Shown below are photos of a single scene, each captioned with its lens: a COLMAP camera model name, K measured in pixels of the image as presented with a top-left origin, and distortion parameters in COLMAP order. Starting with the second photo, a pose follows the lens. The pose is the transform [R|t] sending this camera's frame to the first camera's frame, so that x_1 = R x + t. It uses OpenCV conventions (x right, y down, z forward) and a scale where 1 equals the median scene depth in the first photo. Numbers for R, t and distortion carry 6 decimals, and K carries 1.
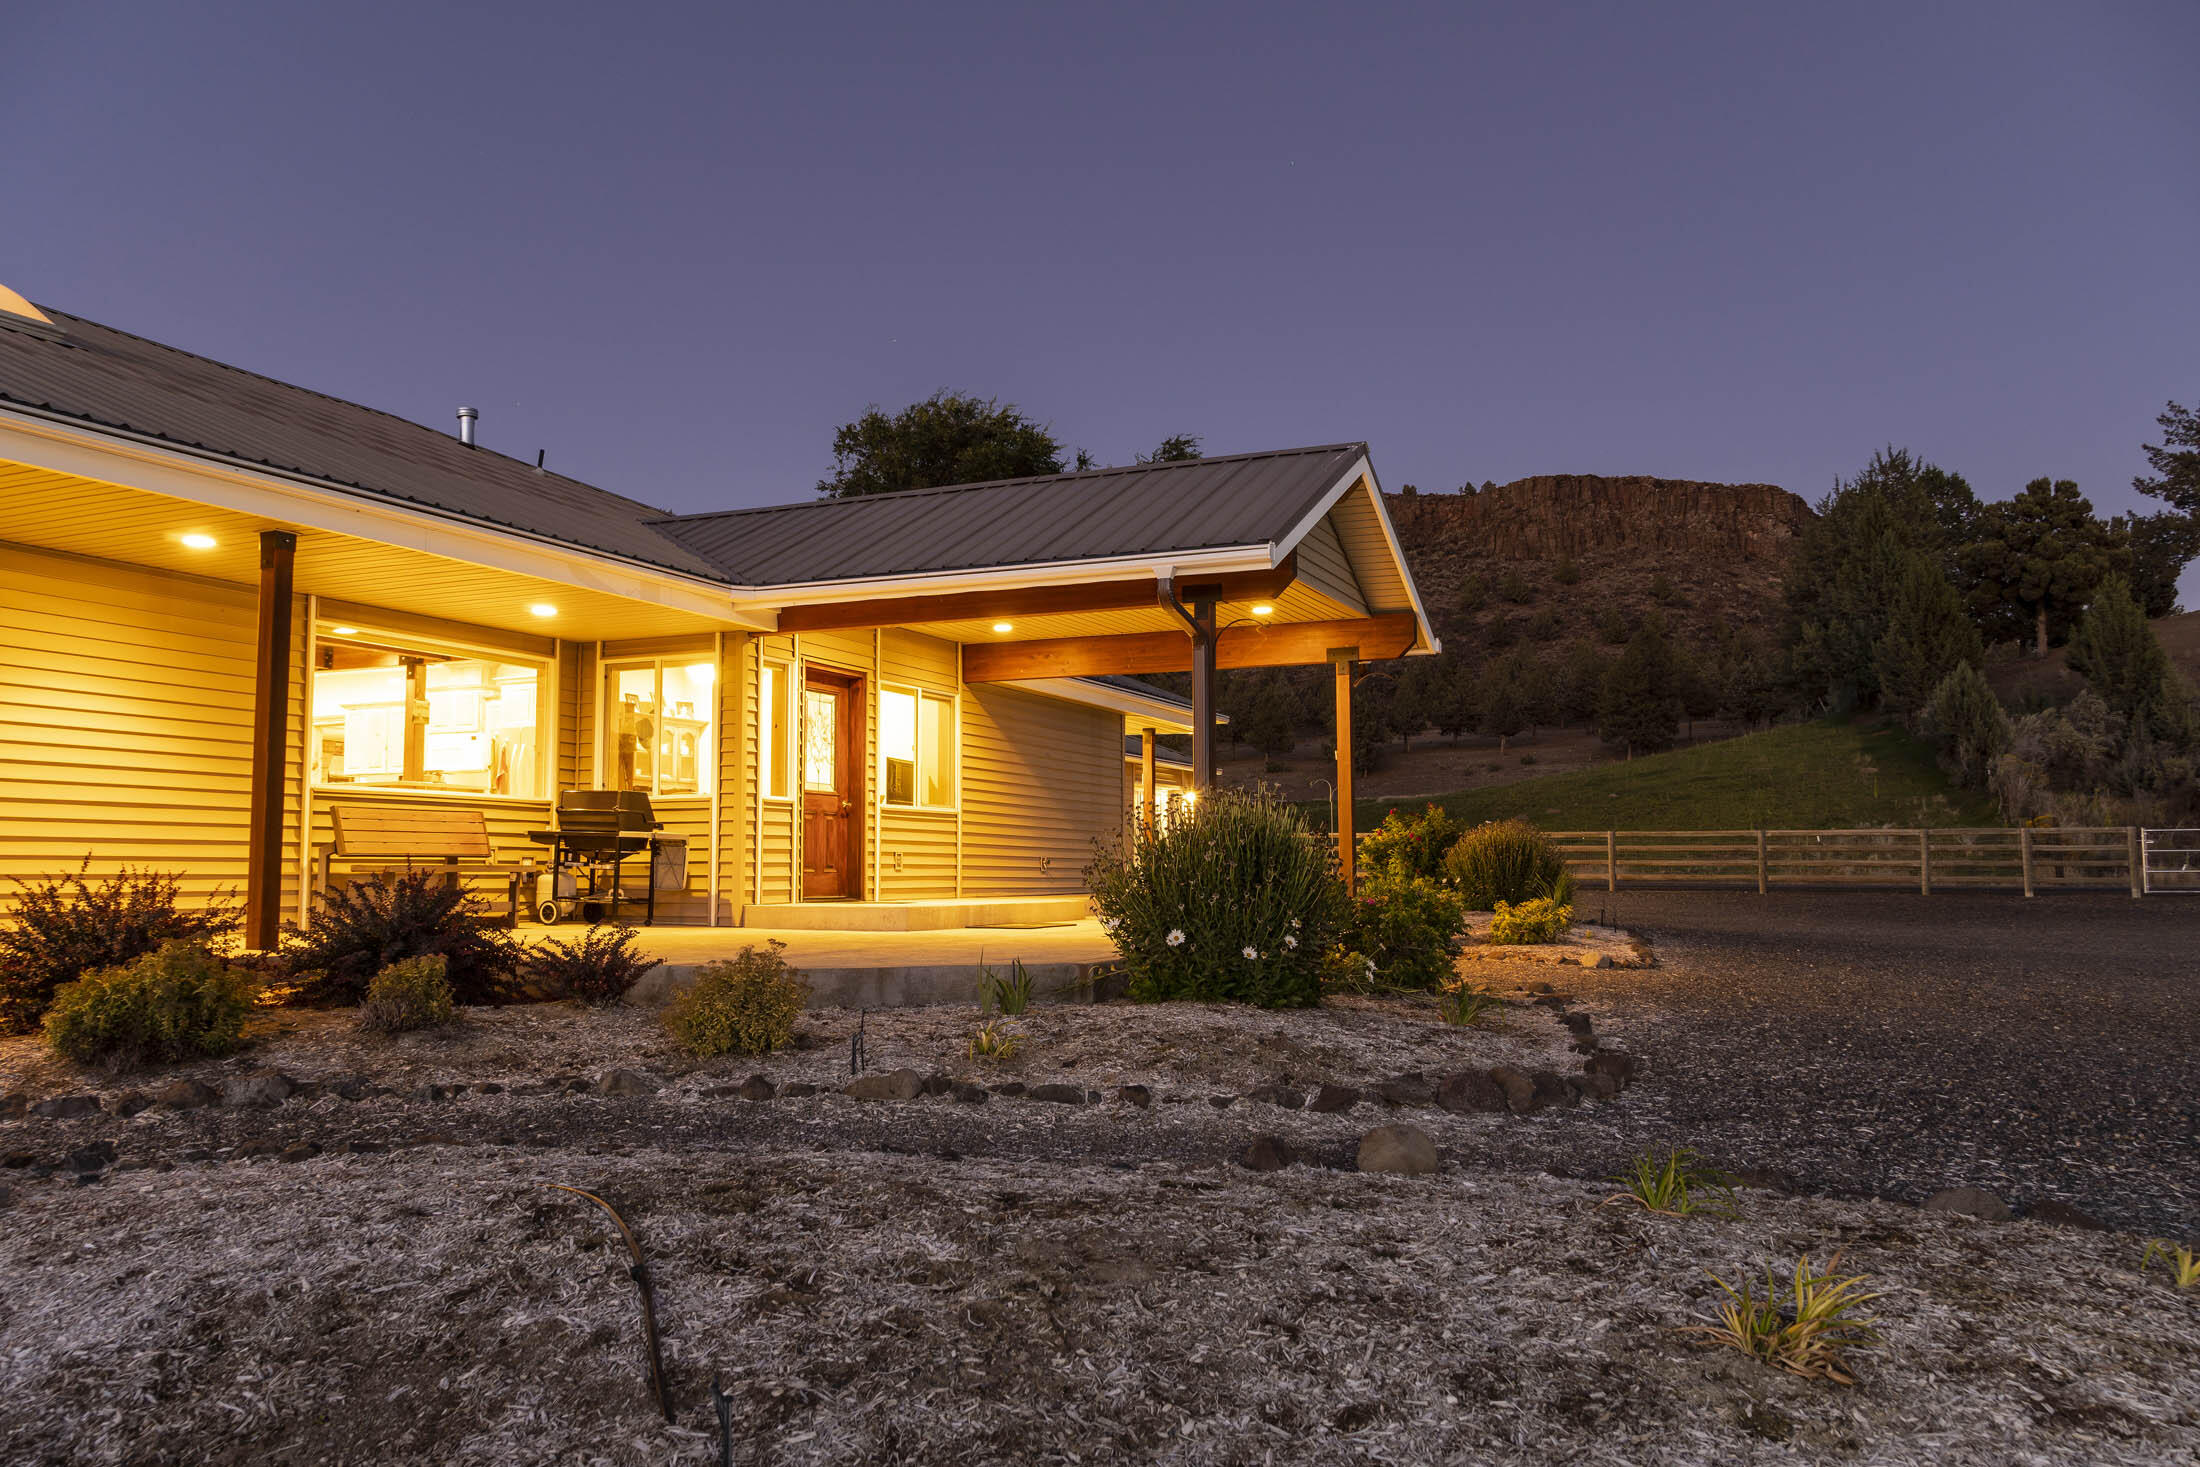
lens RADIAL K [[1660.2, 0, 1100.0], [0, 1660.2, 733.5], [0, 0, 1]] dist [-0.003521, 0.002185]
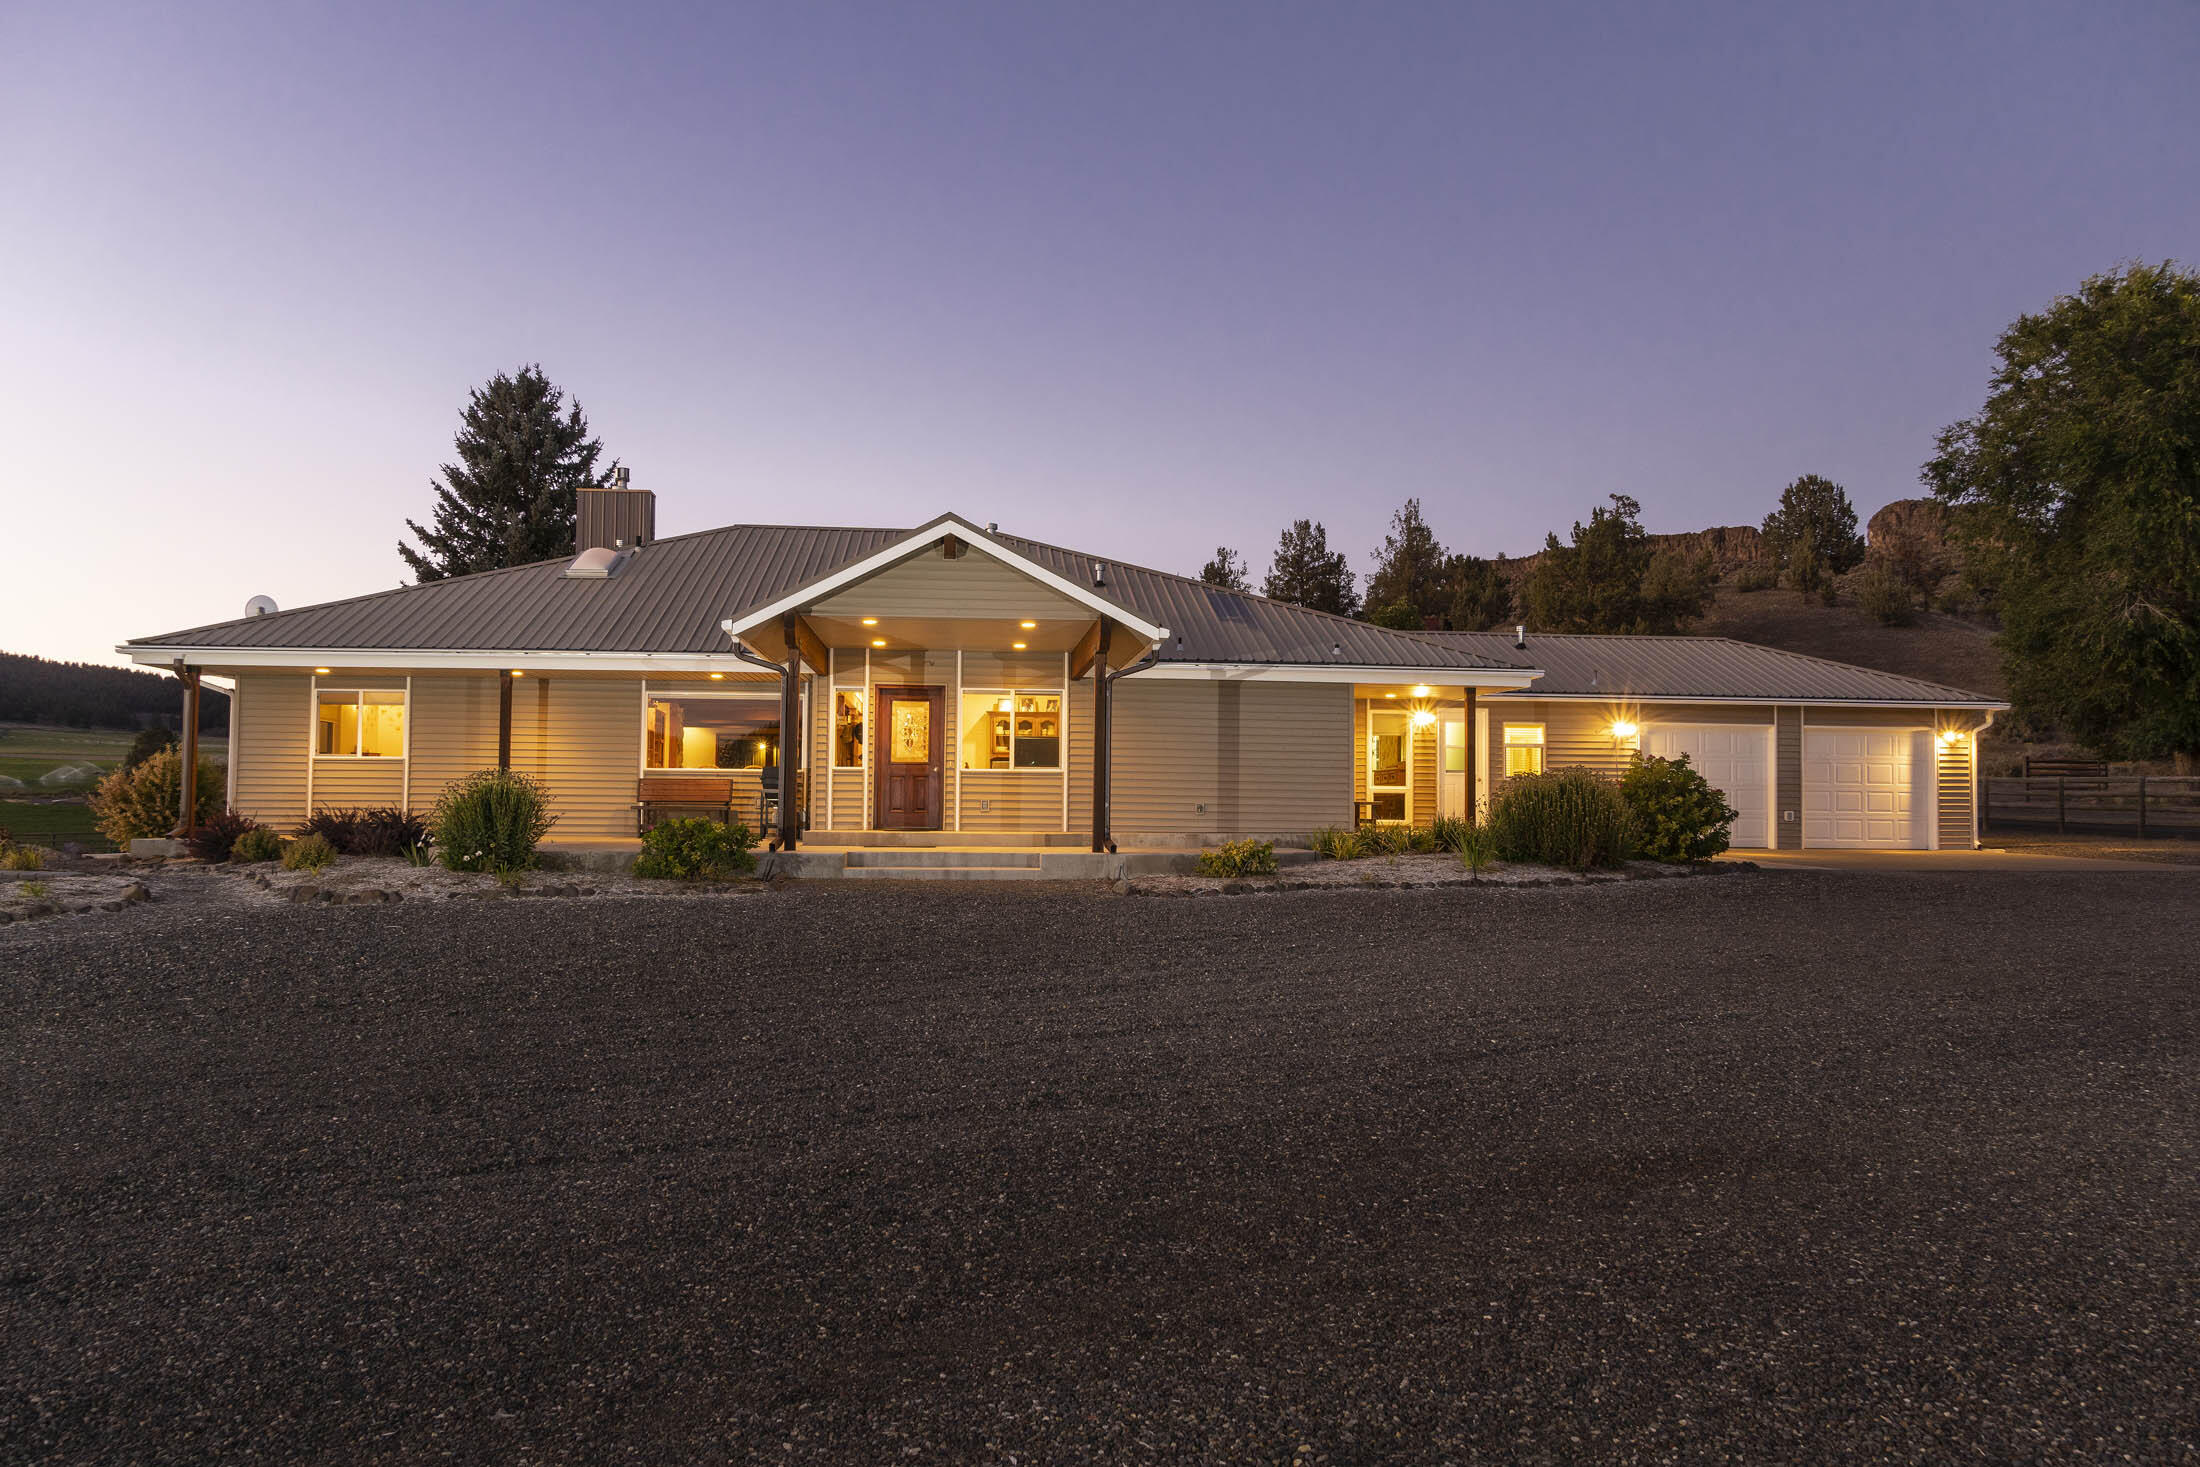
lens RADIAL K [[1660.2, 0, 1100.0], [0, 1660.2, 733.5], [0, 0, 1]] dist [-0.003521, 0.002185]
pose [[0.500085, -0.036645, -0.865200, 1.335770], [0.062268, 0.998040, -0.006281, 0.029411], [0.863735, -0.050734, 0.501387, 0.355517]]
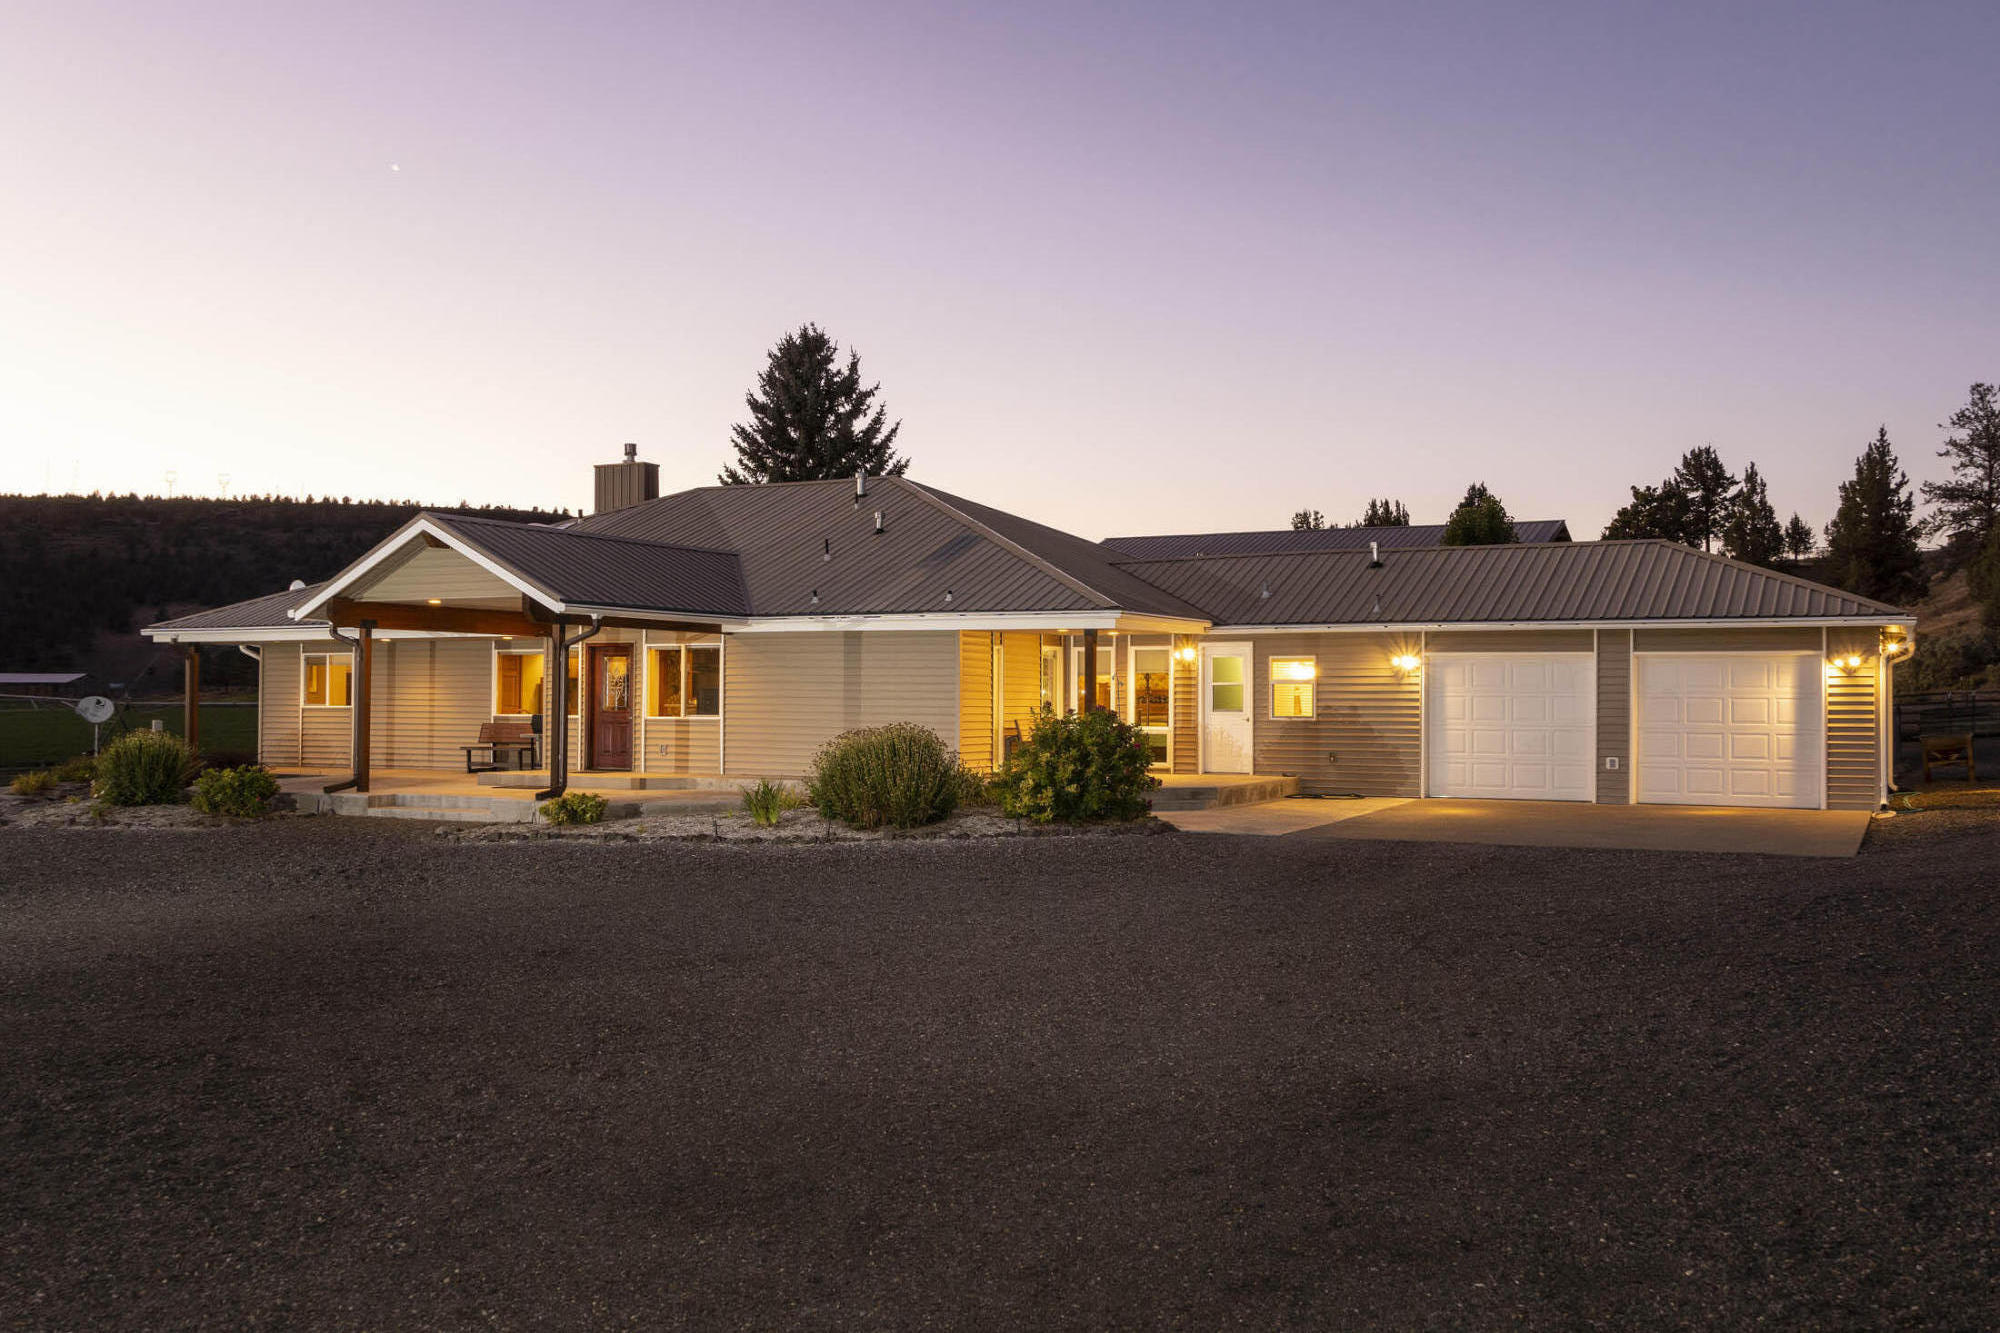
lens RADIAL K [[1869.8, 0, 998.9], [0, 1869.8, 607.1], [0, 0, 1]] dist [0.065753, -0.000429]
pose [[-0.036513, -0.053840, -0.997882, 1.896374], [0.077659, 0.995375, -0.056546, 0.071195], [0.996311, -0.079559, -0.032163, 1.511695]]
